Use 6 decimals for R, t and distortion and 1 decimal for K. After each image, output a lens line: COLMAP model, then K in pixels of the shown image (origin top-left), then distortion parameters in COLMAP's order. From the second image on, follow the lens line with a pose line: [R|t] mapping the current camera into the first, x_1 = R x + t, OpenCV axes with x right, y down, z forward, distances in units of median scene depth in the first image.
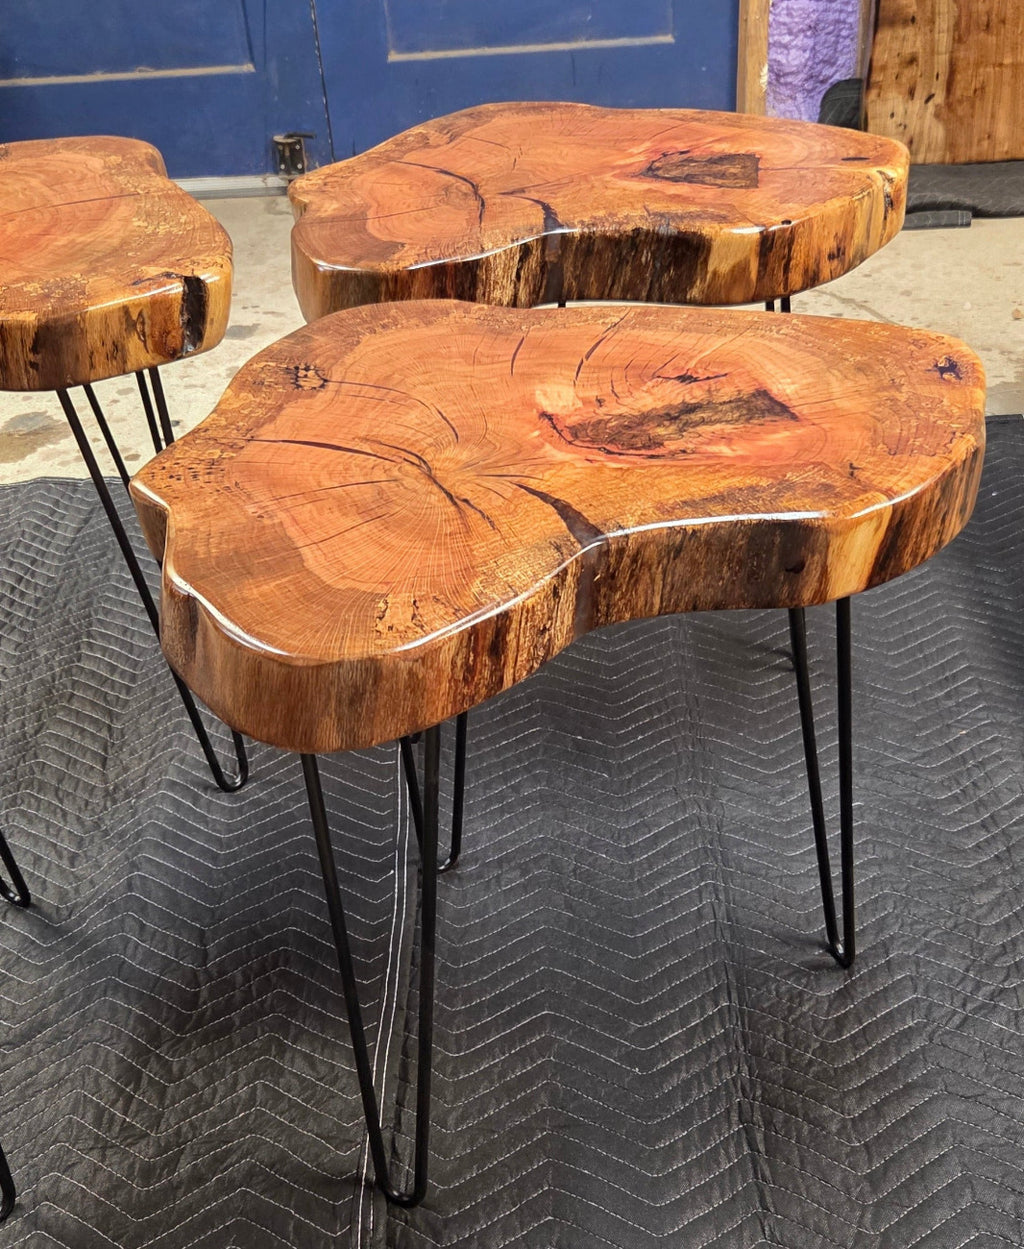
lens RADIAL K [[1468.6, 0, 525.0], [0, 1468.6, 795.8], [0, 0, 1]] dist [0.063030, -0.061698]
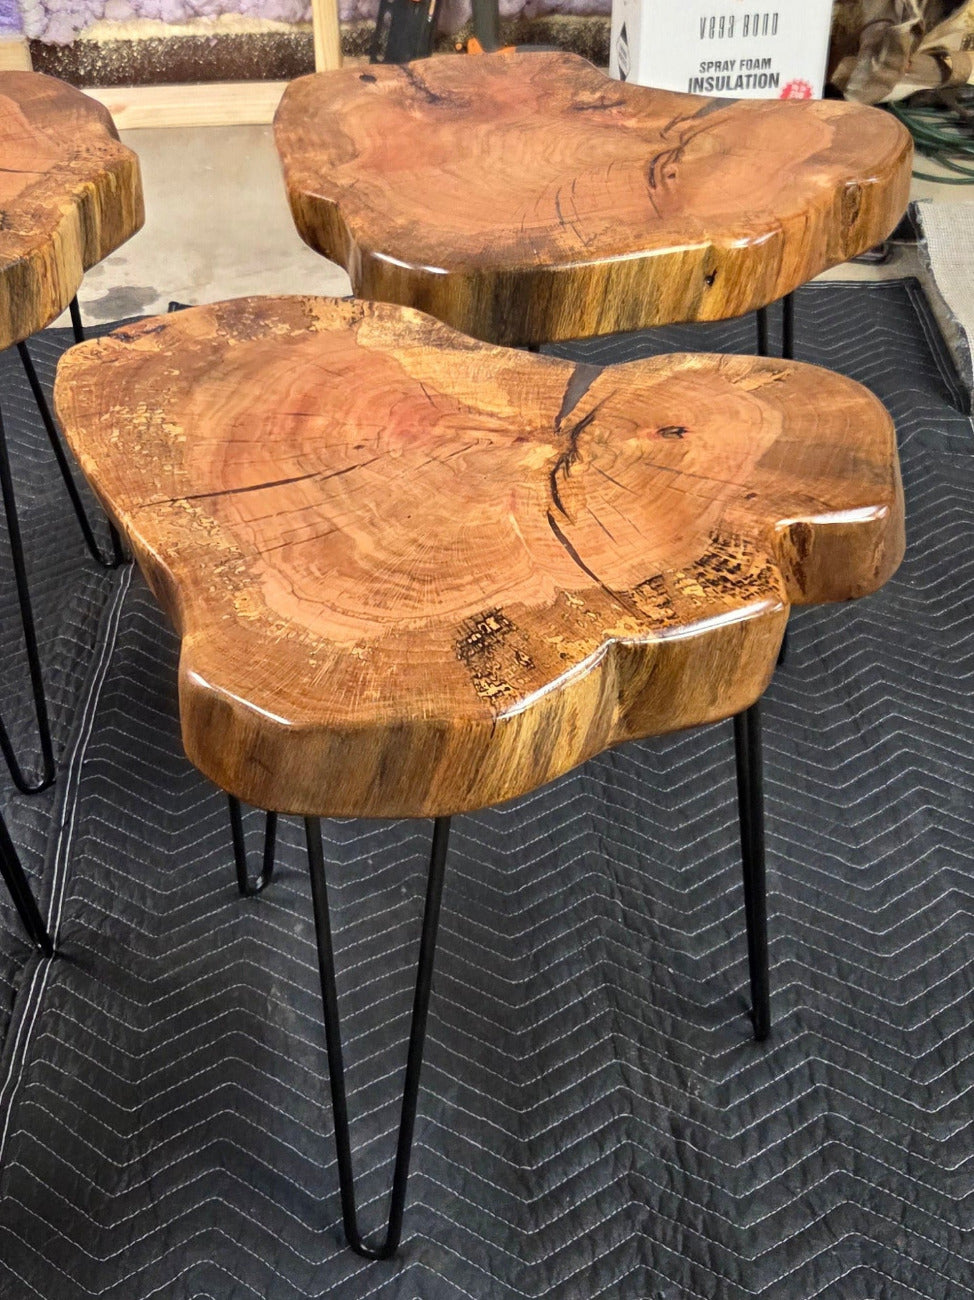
lens RADIAL K [[1770.2, 0, 378.6], [0, 1770.2, 655.6], [0, 0, 1]] dist [0.078281, -0.089586]
pose [[-0.993862, 0.068954, 0.086508, -0.473597], [0.100432, 0.234484, 0.966918, -1.325962], [0.046388, 0.969671, -0.239970, 1.462679]]
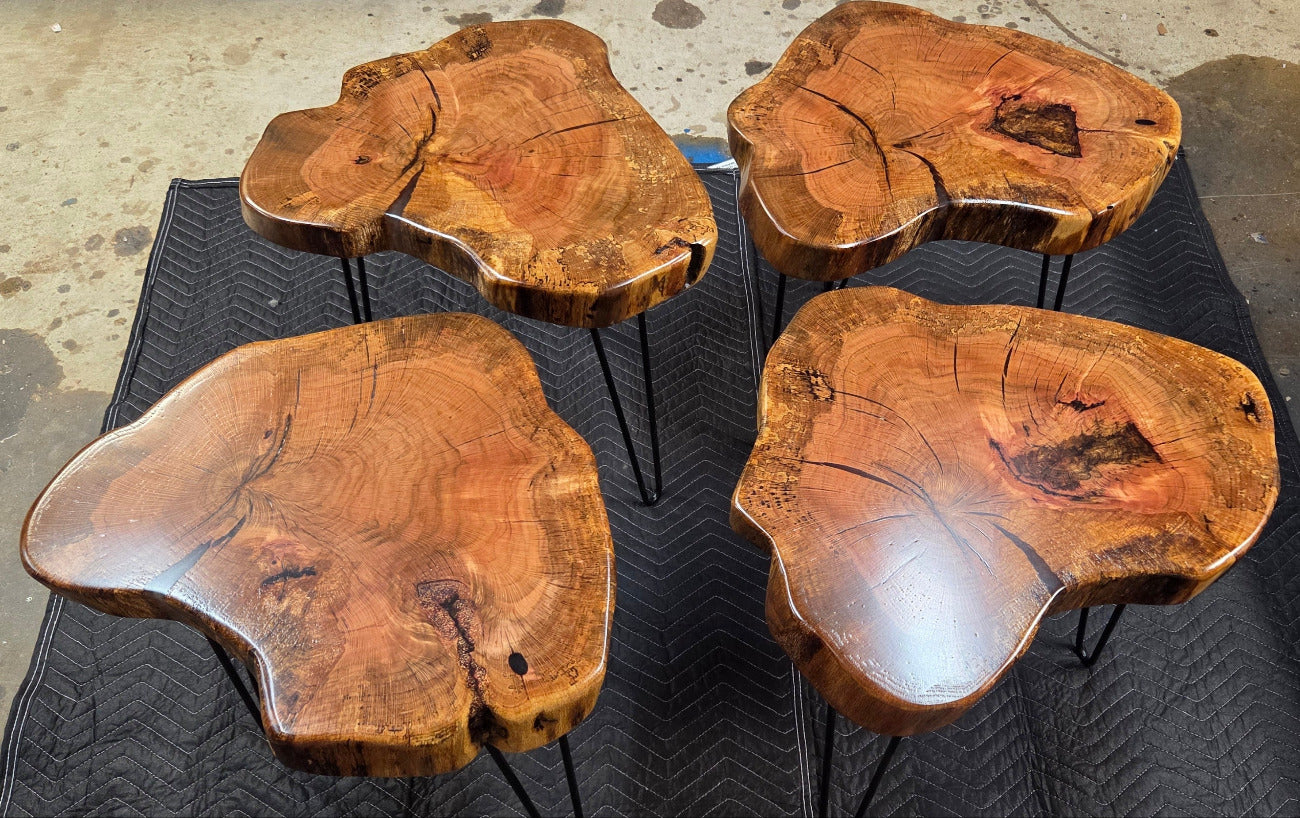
lens RADIAL K [[1161.8, 0, 725.2], [0, 1161.8, 433.4], [0, 0, 1]] dist [0.078546, -0.086059]
pose [[0.995482, -0.001012, 0.094946, -0.305802], [-0.022009, 0.970249, 0.241105, -0.448785], [-0.092366, -0.242106, 0.965843, -0.110398]]
